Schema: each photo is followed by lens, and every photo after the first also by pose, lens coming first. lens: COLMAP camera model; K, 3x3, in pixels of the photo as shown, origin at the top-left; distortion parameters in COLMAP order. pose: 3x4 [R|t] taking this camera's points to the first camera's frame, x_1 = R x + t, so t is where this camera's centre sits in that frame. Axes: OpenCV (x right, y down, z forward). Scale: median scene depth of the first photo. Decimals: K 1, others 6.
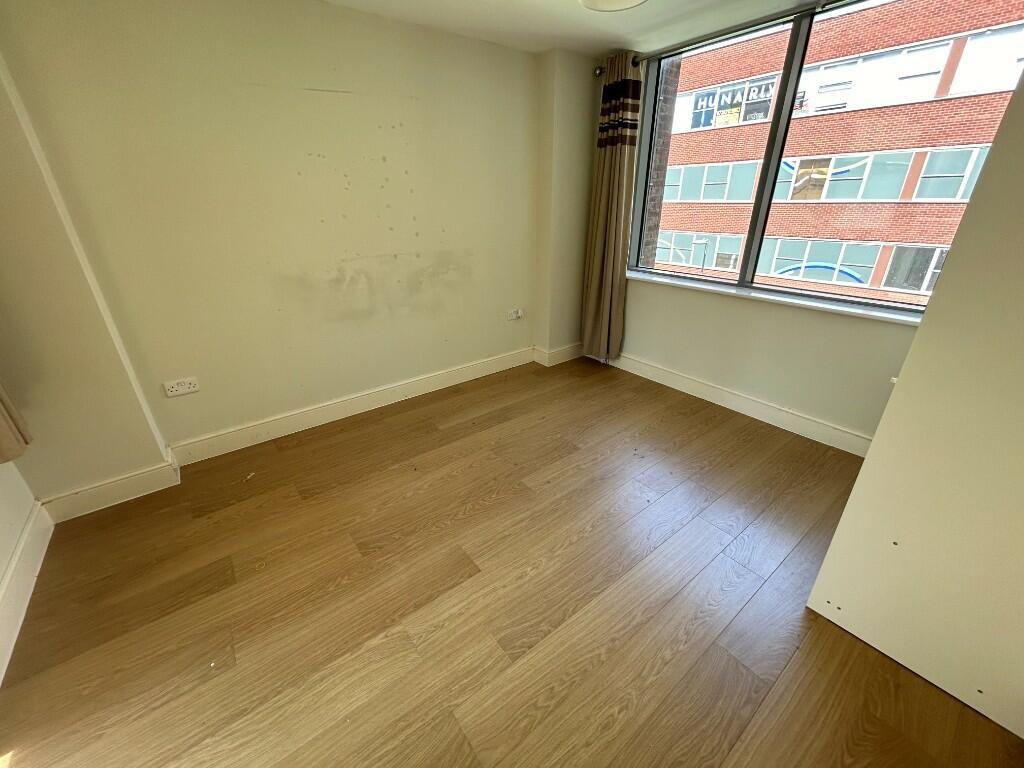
lens RADIAL K [[416.1, 0, 512.9], [0, 416.1, 379.6], [0, 0, 1]] dist [-0.000357, 0.000145]
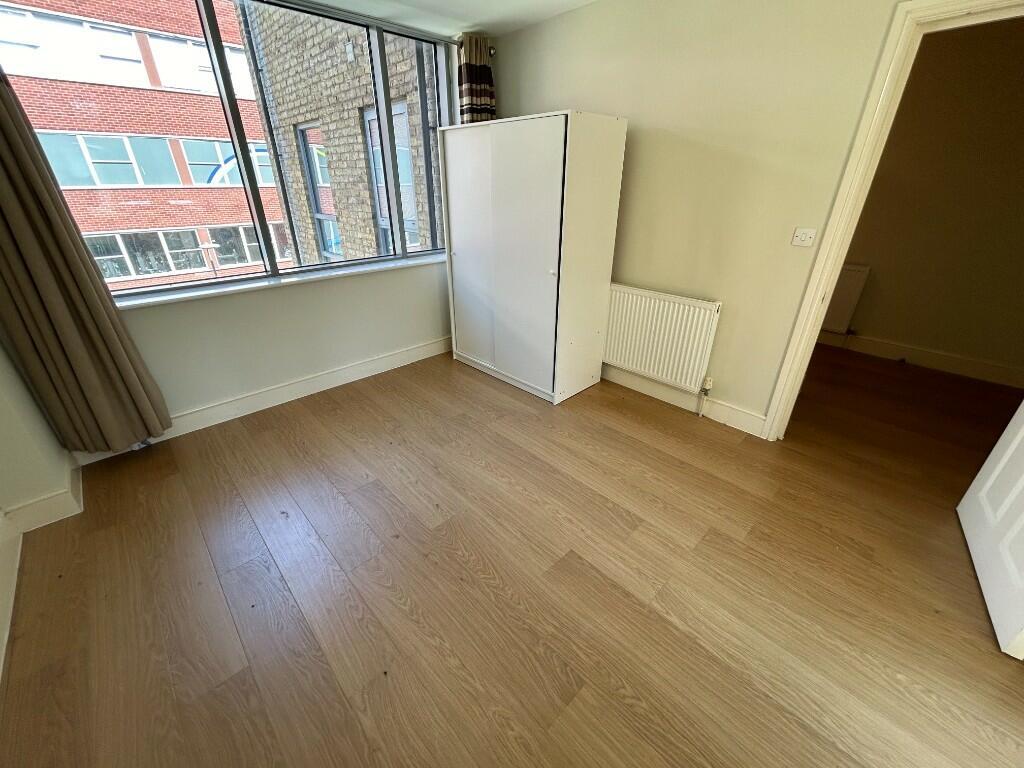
lens RADIAL K [[411.8, 0, 512.0], [0, 411.8, 384.0], [0, 0, 1]] dist [-0.001138, -0.000165]
pose [[-0.101770, -0.434322, 0.894990, -0.781464], [0.401398, 0.805247, 0.436414, -0.364318], [-0.910232, 0.403661, 0.092386, 0.864715]]
